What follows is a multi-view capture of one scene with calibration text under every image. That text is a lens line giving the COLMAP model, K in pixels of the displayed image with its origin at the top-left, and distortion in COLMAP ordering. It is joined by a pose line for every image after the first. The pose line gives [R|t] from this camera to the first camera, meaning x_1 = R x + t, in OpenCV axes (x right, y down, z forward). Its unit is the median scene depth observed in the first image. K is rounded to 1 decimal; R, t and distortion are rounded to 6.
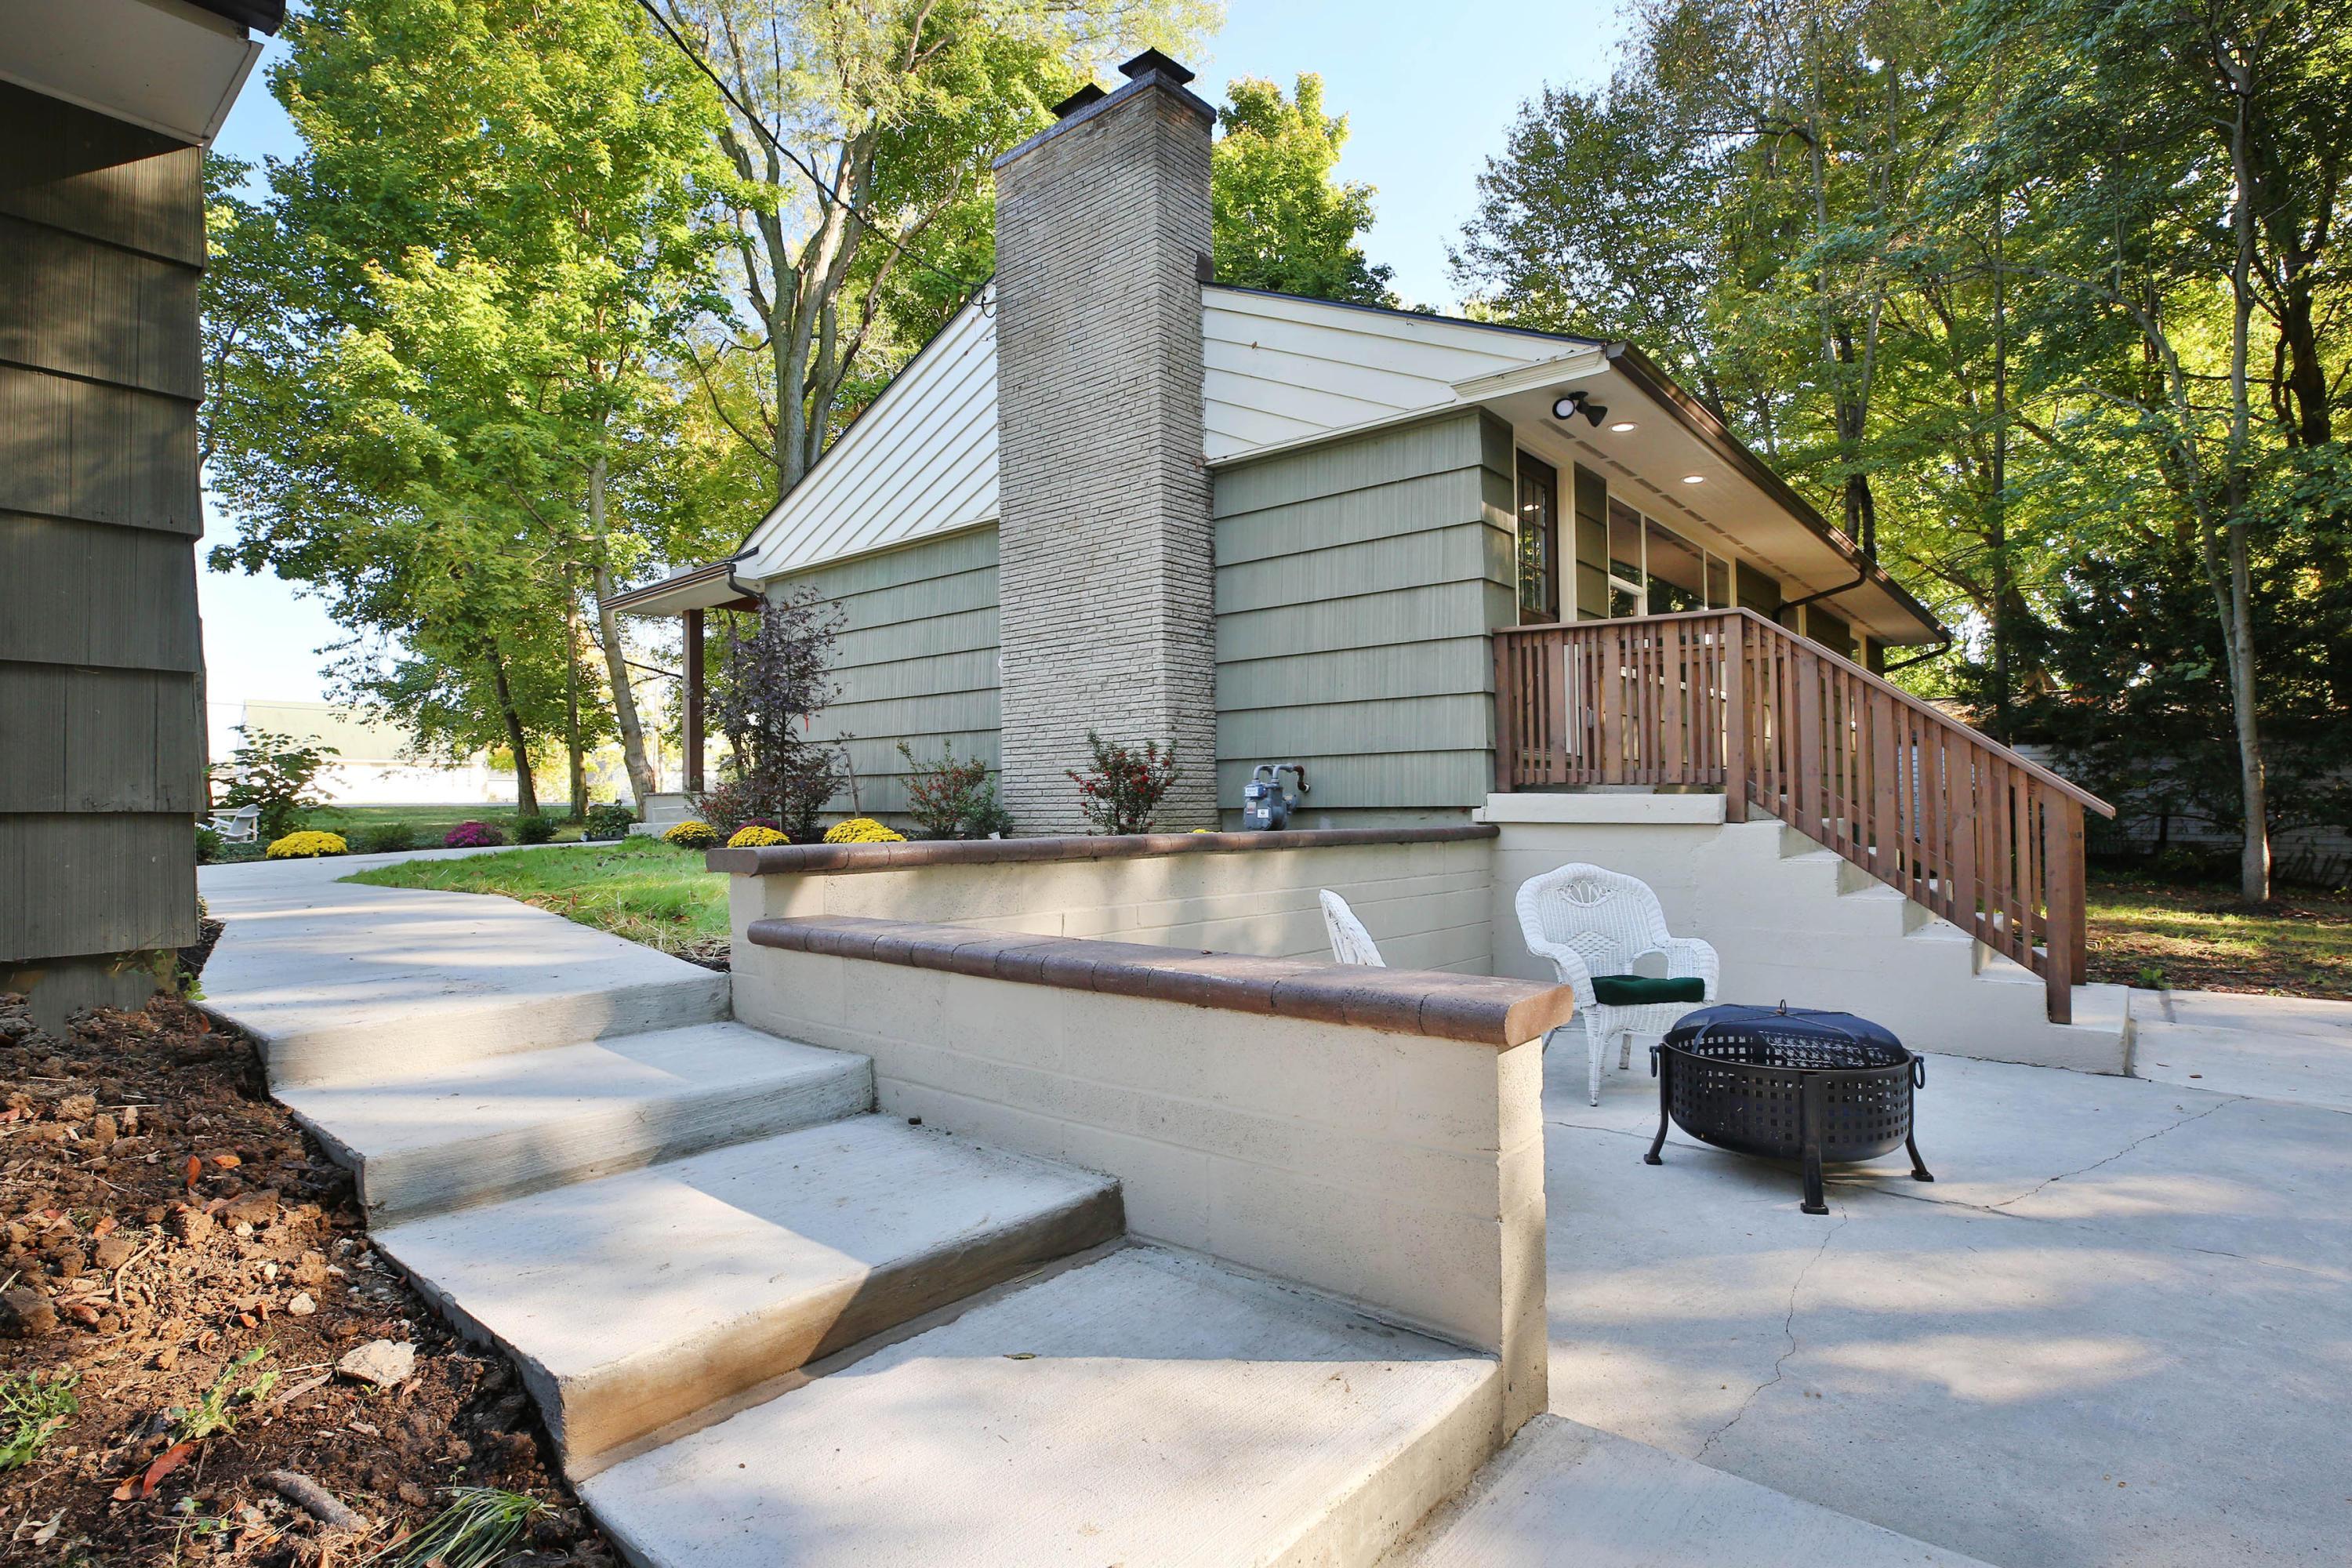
lens RADIAL K [[1161.0, 0, 1184.7], [0, 1161.0, 786.3], [0, 0, 1]] dist [-0.022554, 0.004771]
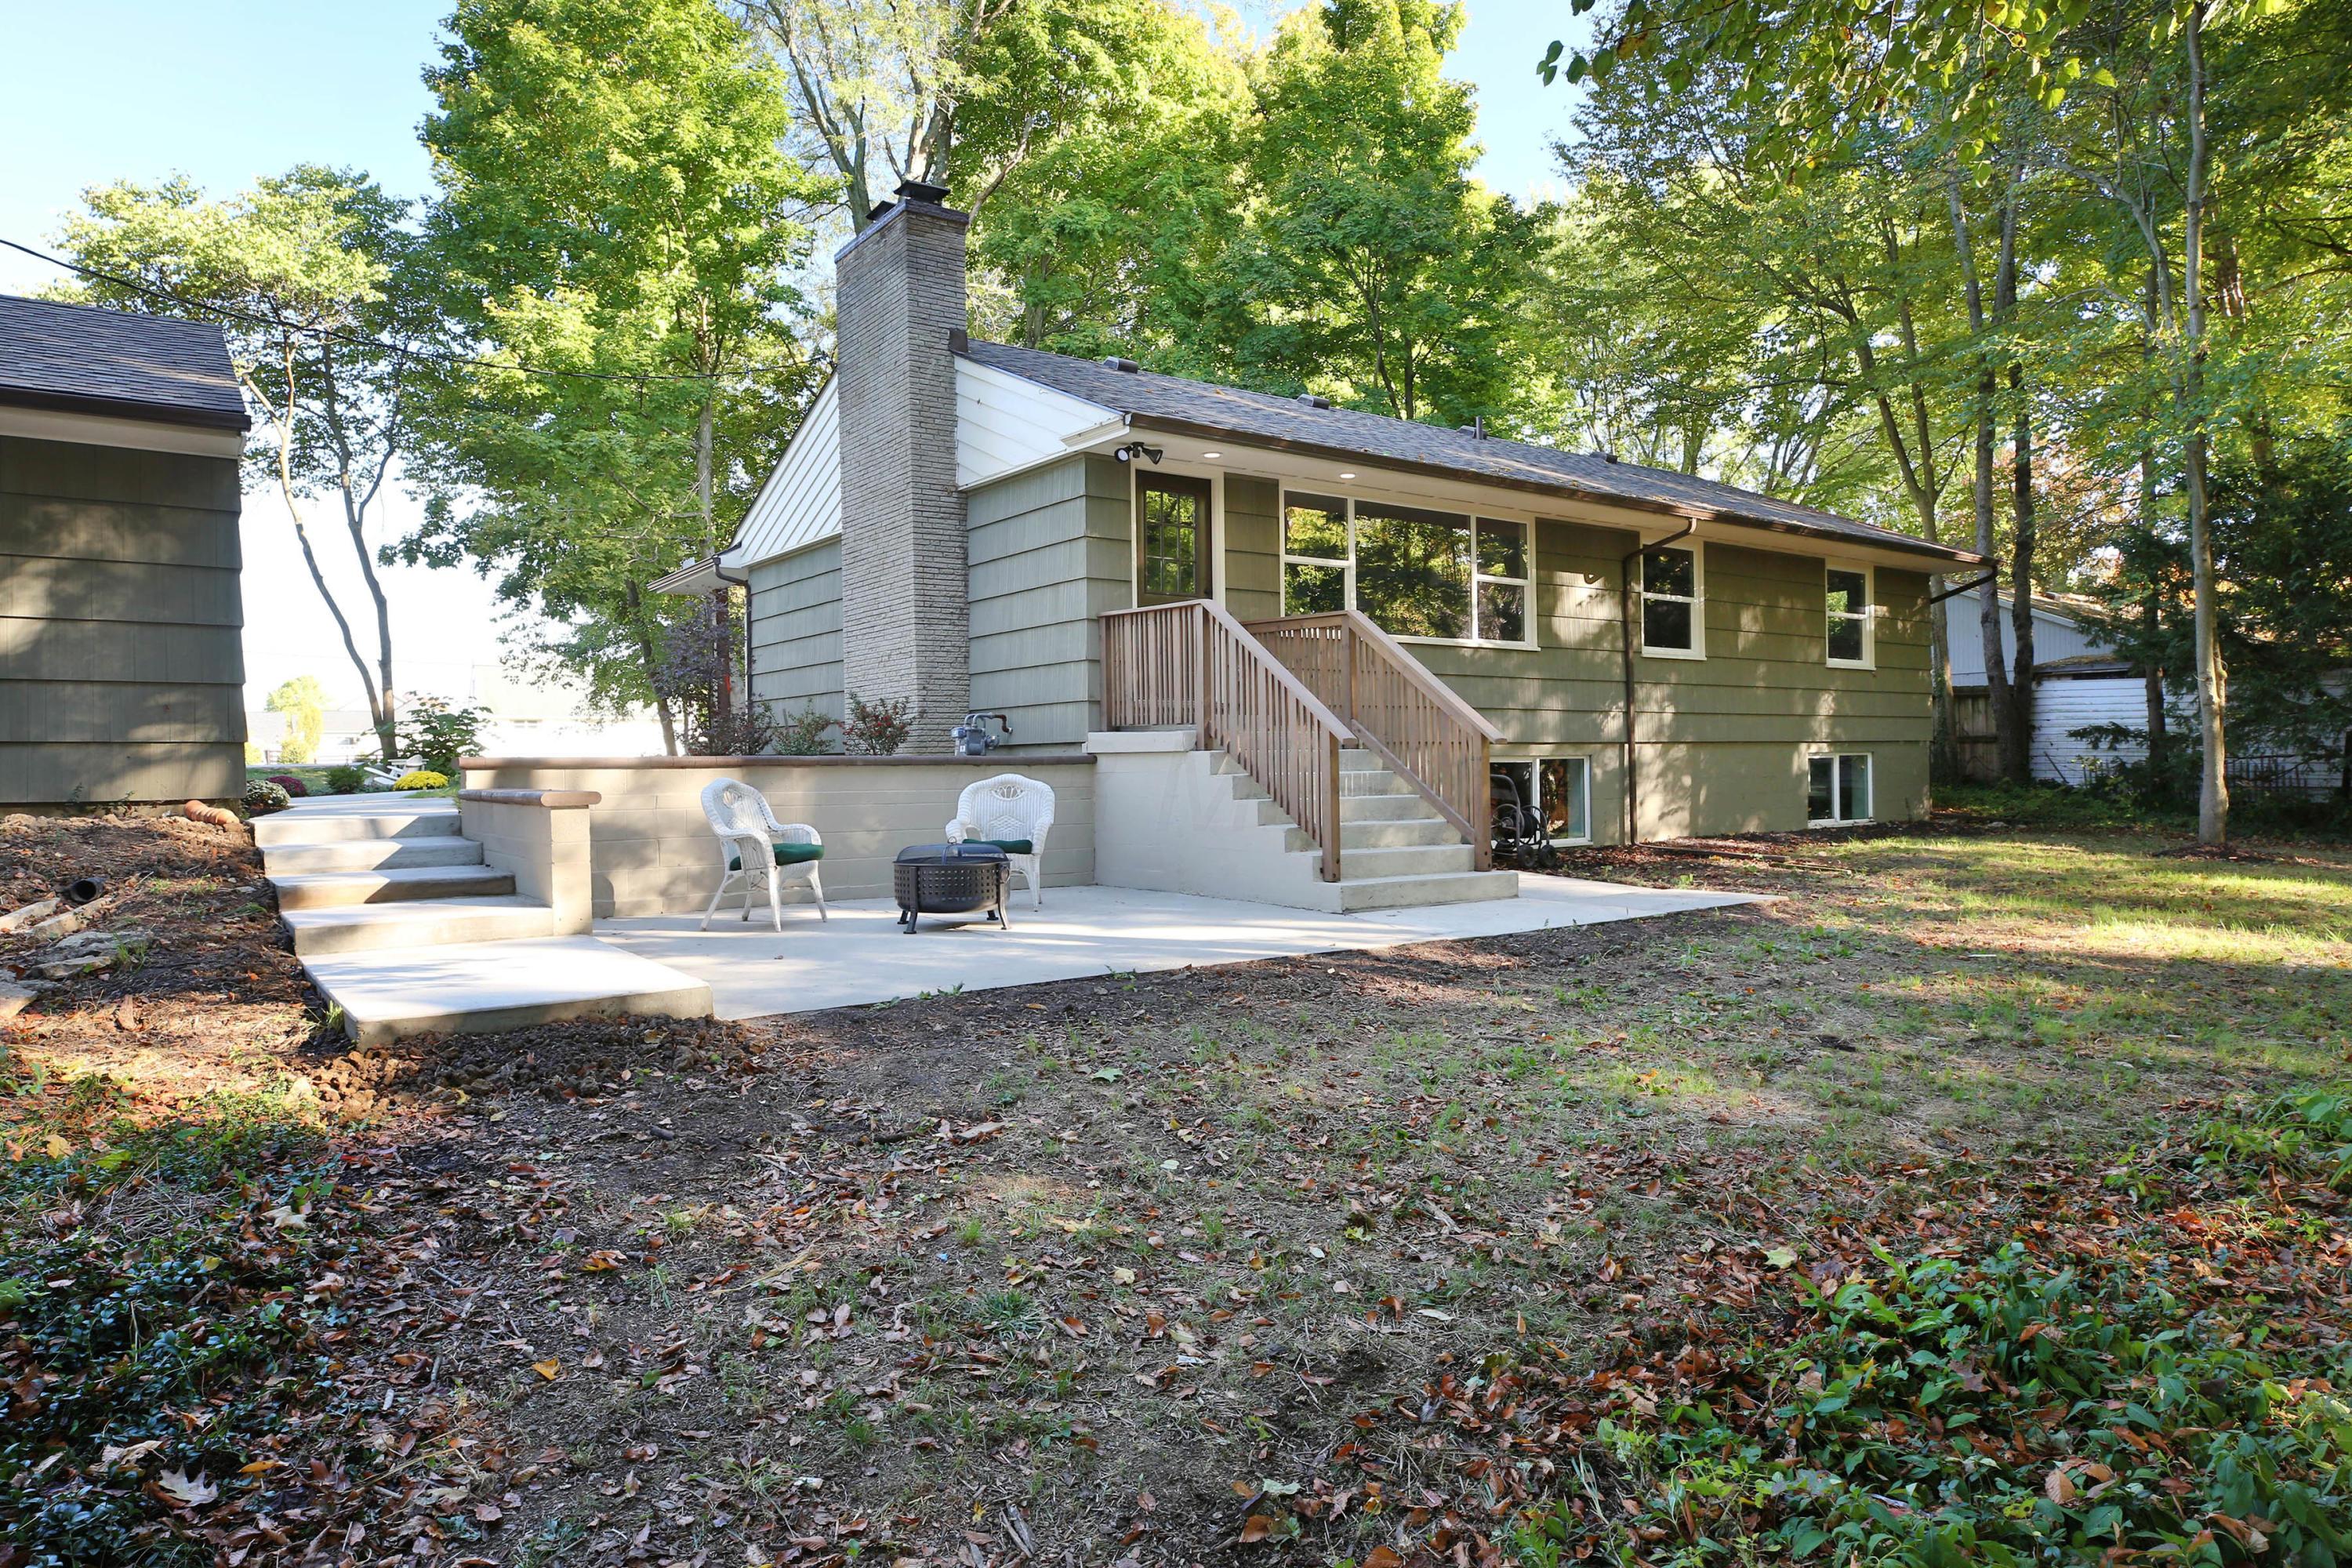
lens RADIAL K [[1370.2, 0, 1178.1], [0, 1370.2, 785.7], [0, 0, 1]] dist [0.001724, -0.002942]
pose [[0.974981, -0.000667, -0.222286, 0.297836], [0.008287, 0.999409, 0.033350, 0.006619], [0.222133, -0.034358, 0.974411, -0.241075]]
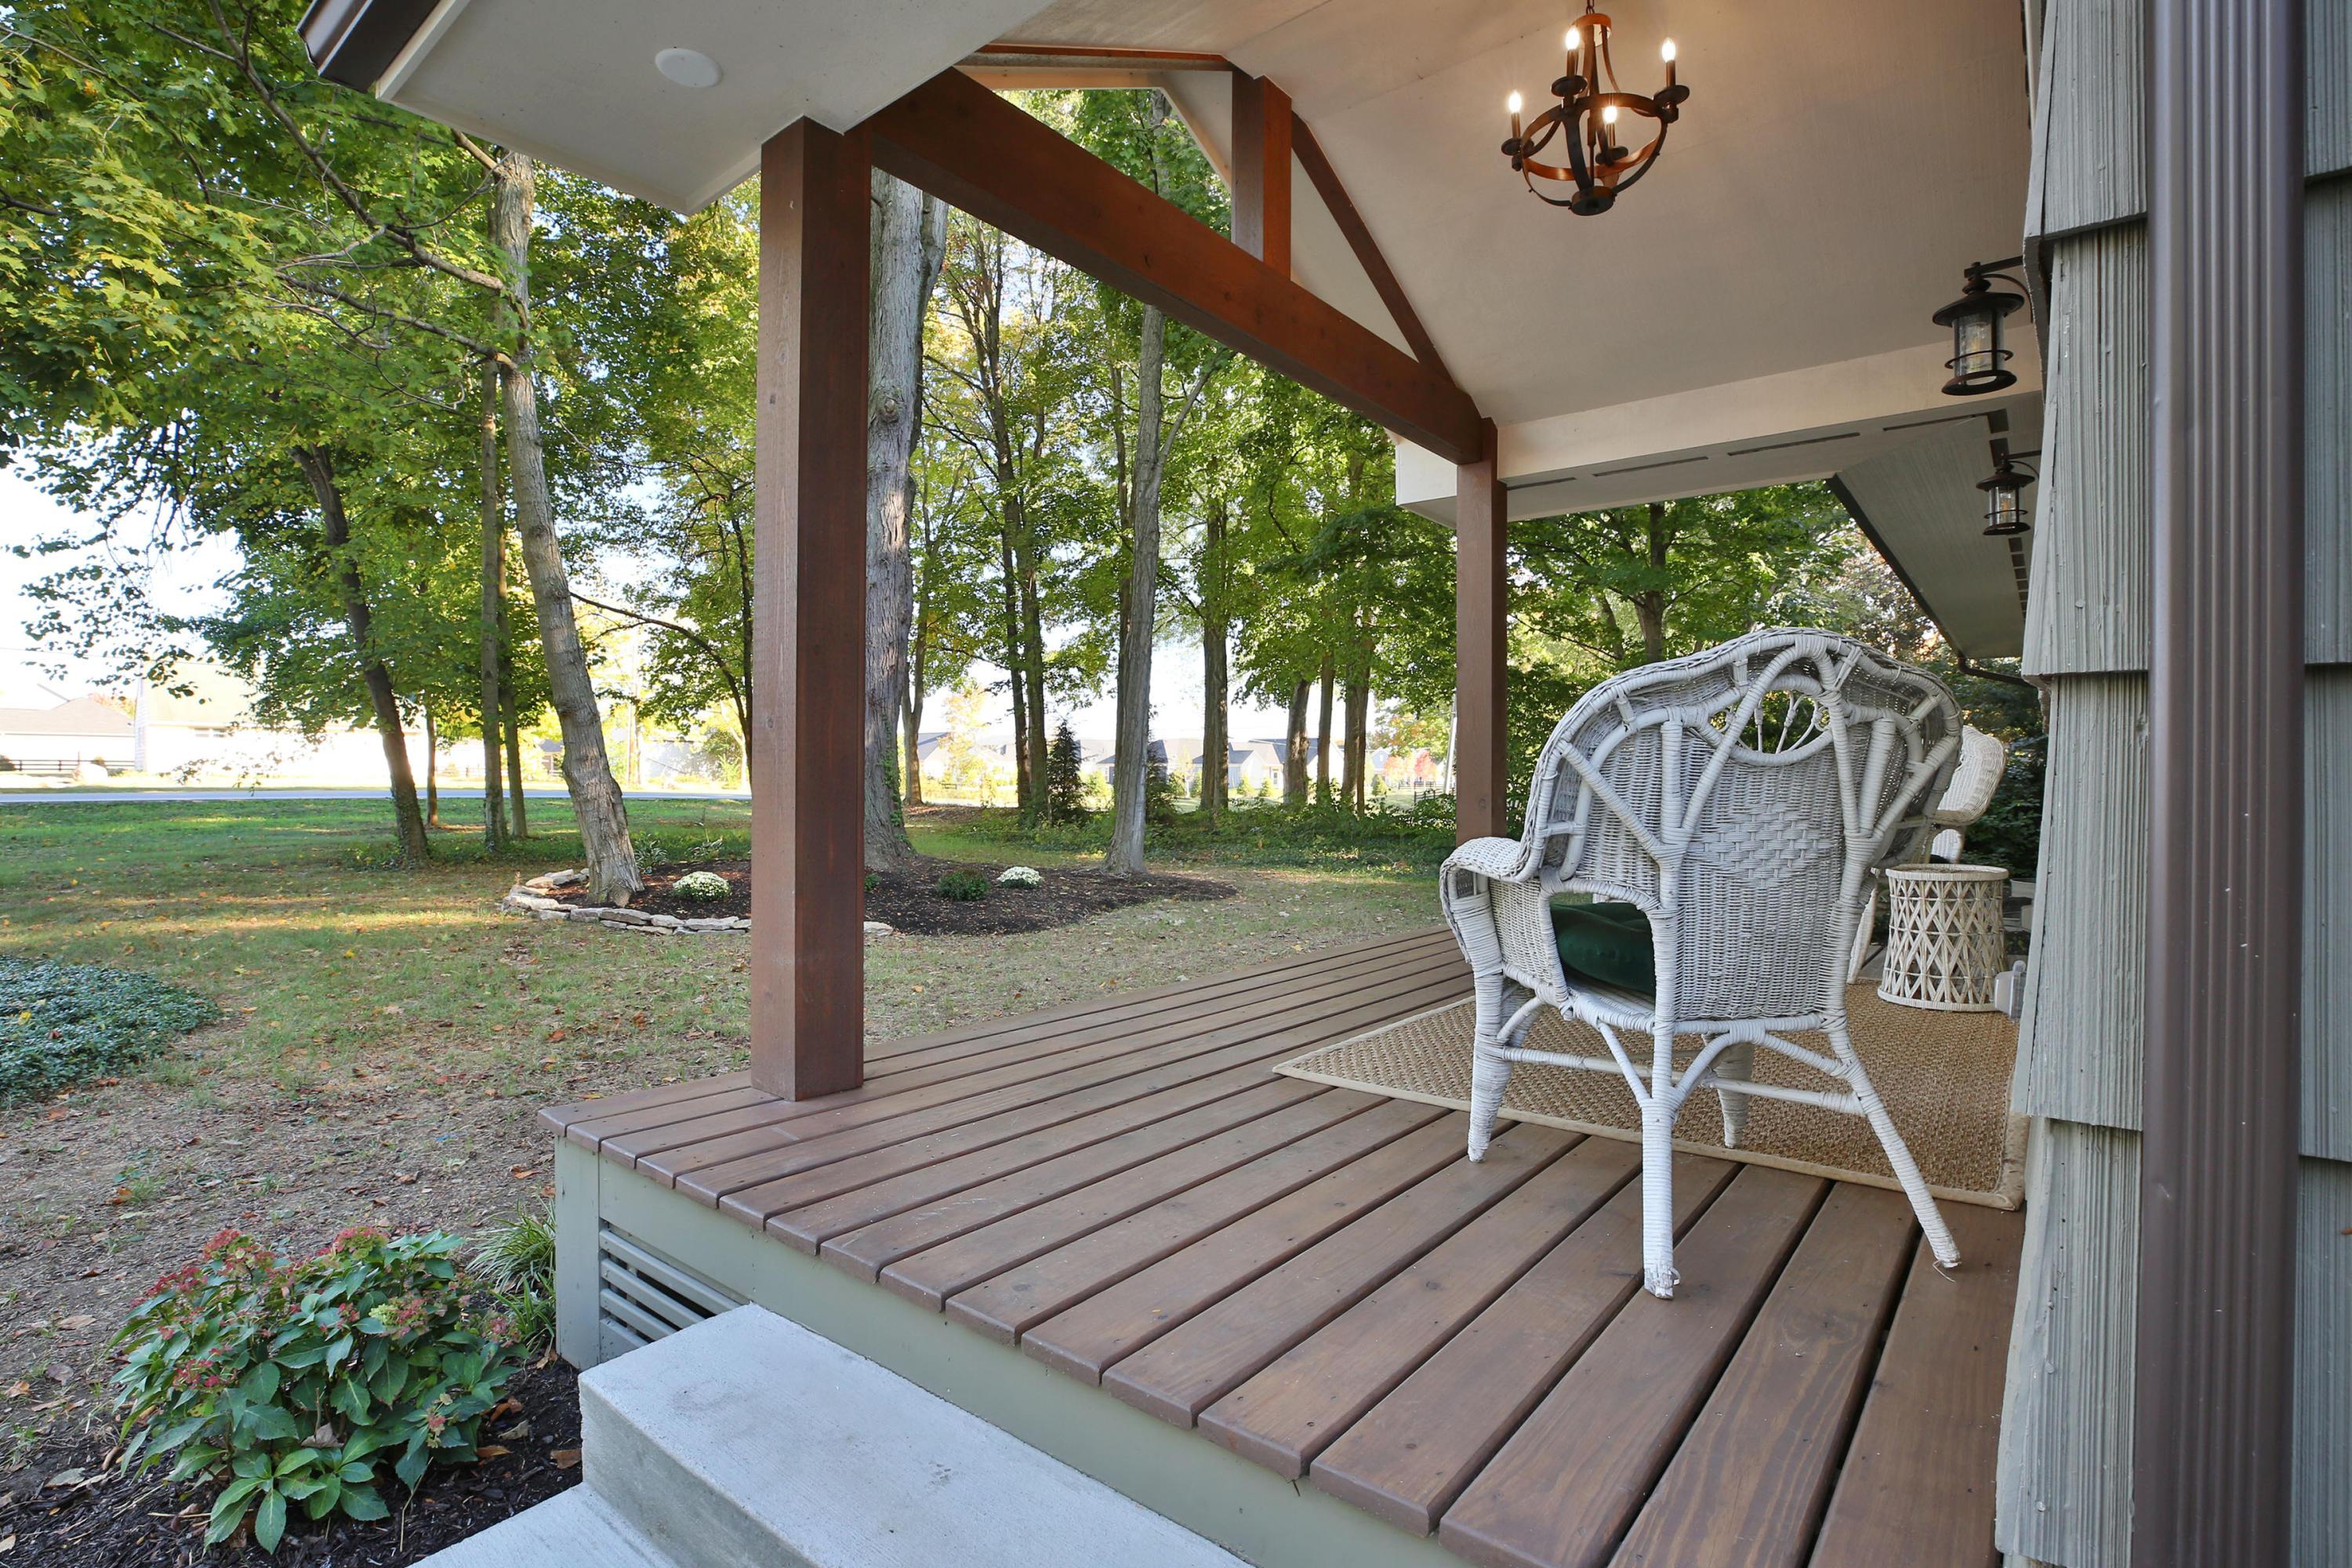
lens RADIAL K [[1110.3, 0, 1167.9], [0, 1110.3, 788.3], [0, 0, 1]] dist [-0.002276, -0.000185]
pose [[0.999786, 0.009351, 0.018456, -0.324098], [-0.009865, 0.999560, 0.027979, -0.036537], [-0.018186, -0.028155, 0.999438, 0.724483]]
